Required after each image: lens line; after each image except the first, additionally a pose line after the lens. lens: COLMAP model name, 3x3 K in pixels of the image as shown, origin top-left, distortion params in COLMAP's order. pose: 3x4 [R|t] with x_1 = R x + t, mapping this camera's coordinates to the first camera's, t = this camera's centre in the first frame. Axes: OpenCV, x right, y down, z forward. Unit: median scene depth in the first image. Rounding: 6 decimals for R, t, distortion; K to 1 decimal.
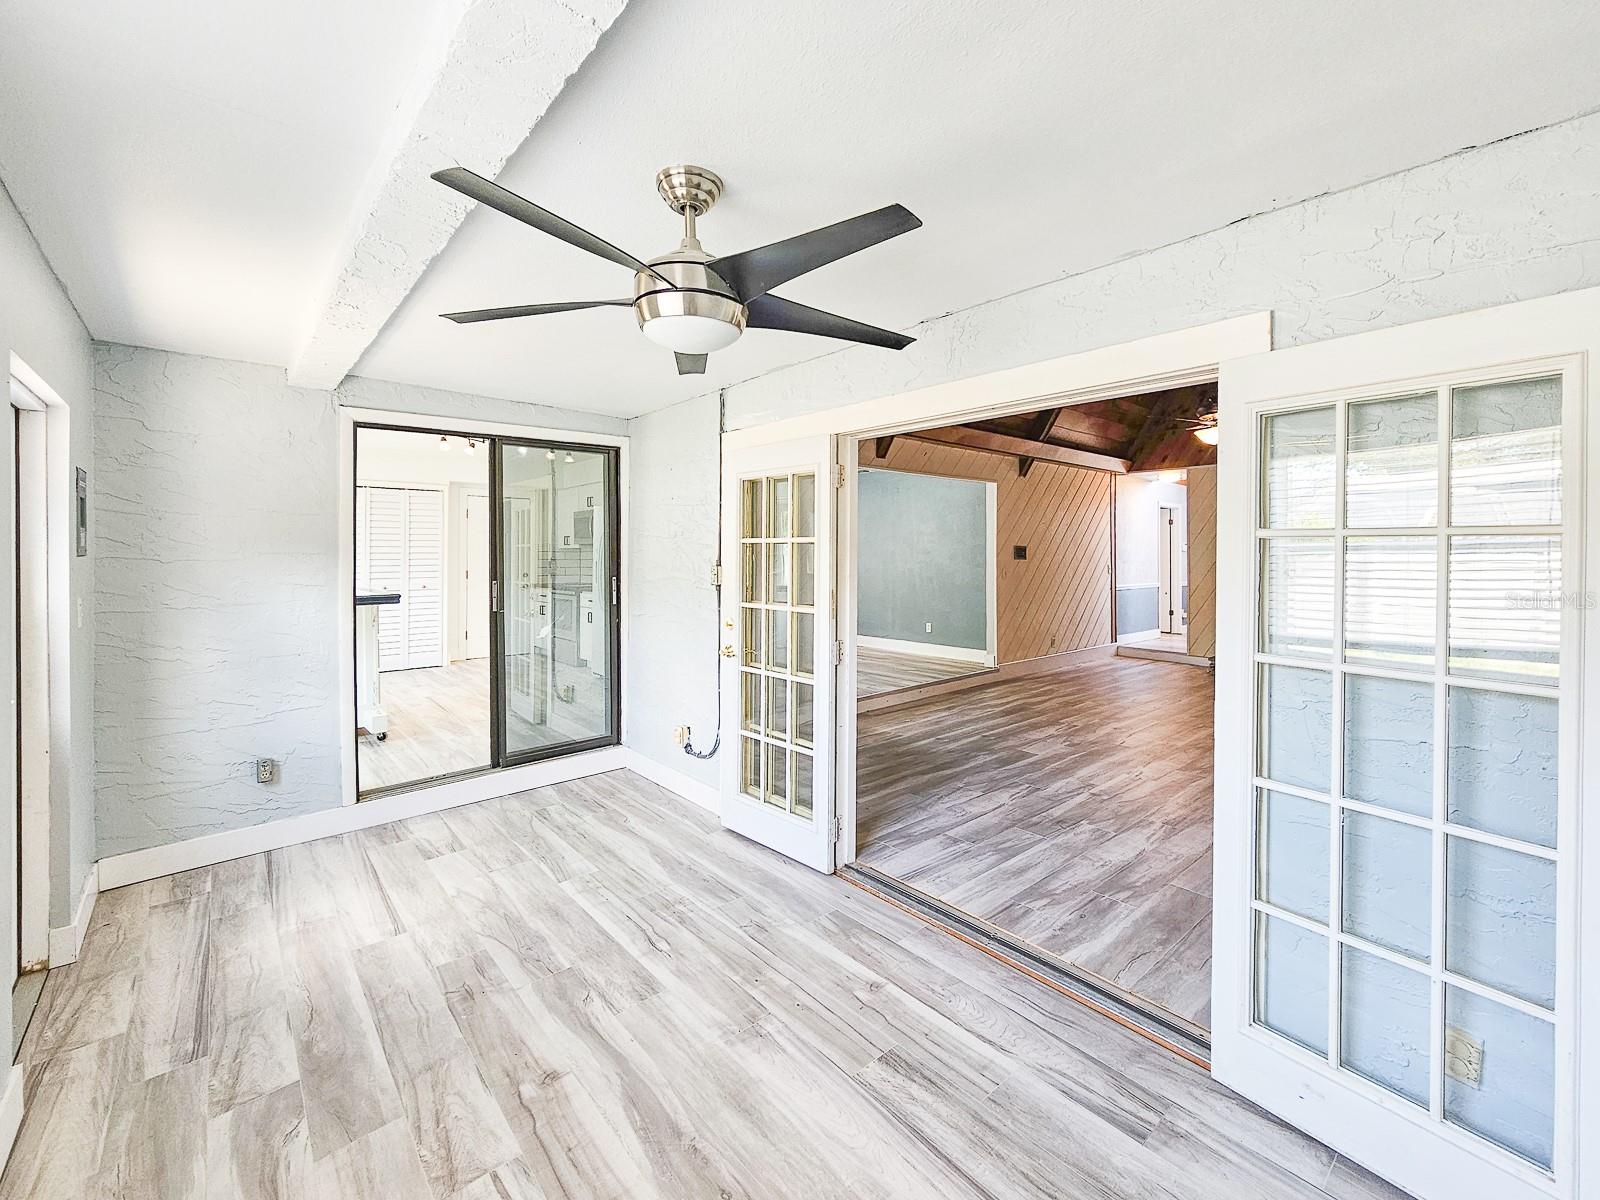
lens RADIAL K [[684.3, 0, 804.6], [0, 684.3, 559.4], [0, 0, 1]] dist [0.001809, 0.000650]
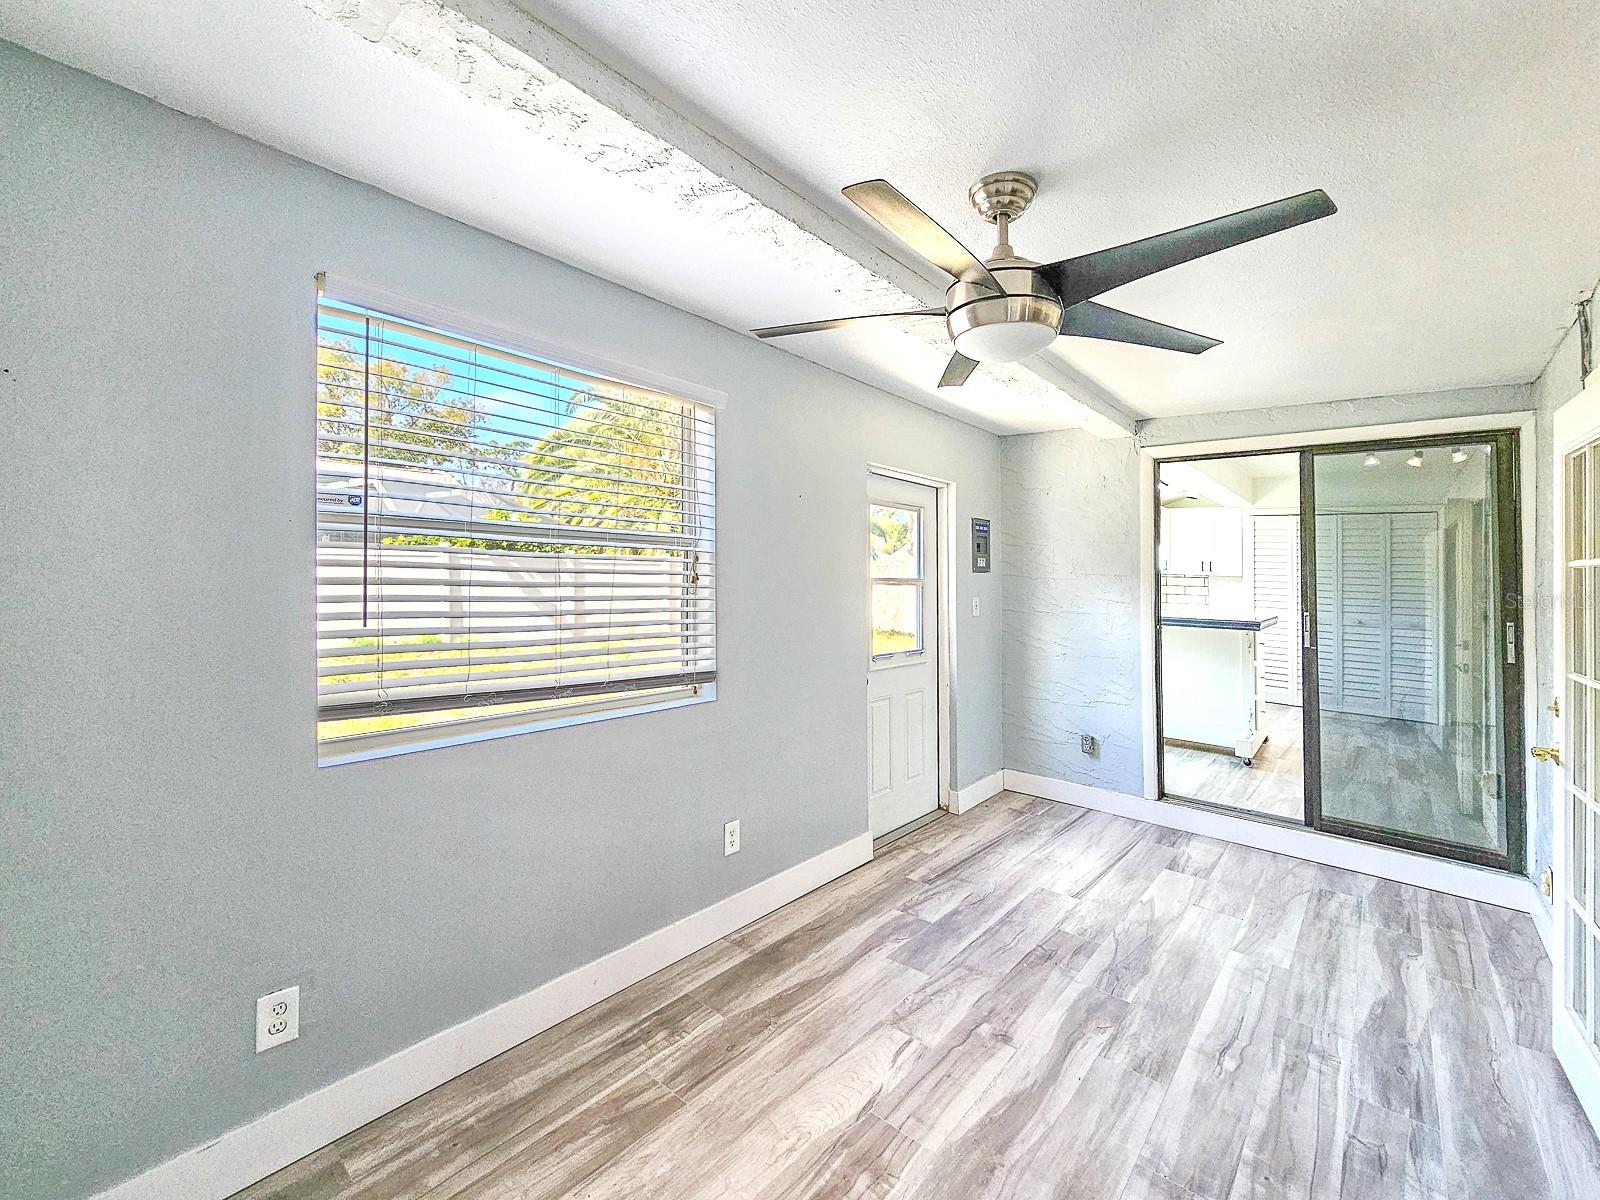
lens RADIAL K [[675.7, 0, 806.7], [0, 675.7, 587.7], [0, 0, 1]] dist [0.000744, 0.000309]
pose [[0.147005, 0.031755, -0.988626, 0.420047], [-0.043441, 0.998727, 0.025620, 0.007713], [0.988181, 0.039181, 0.148198, 0.320823]]
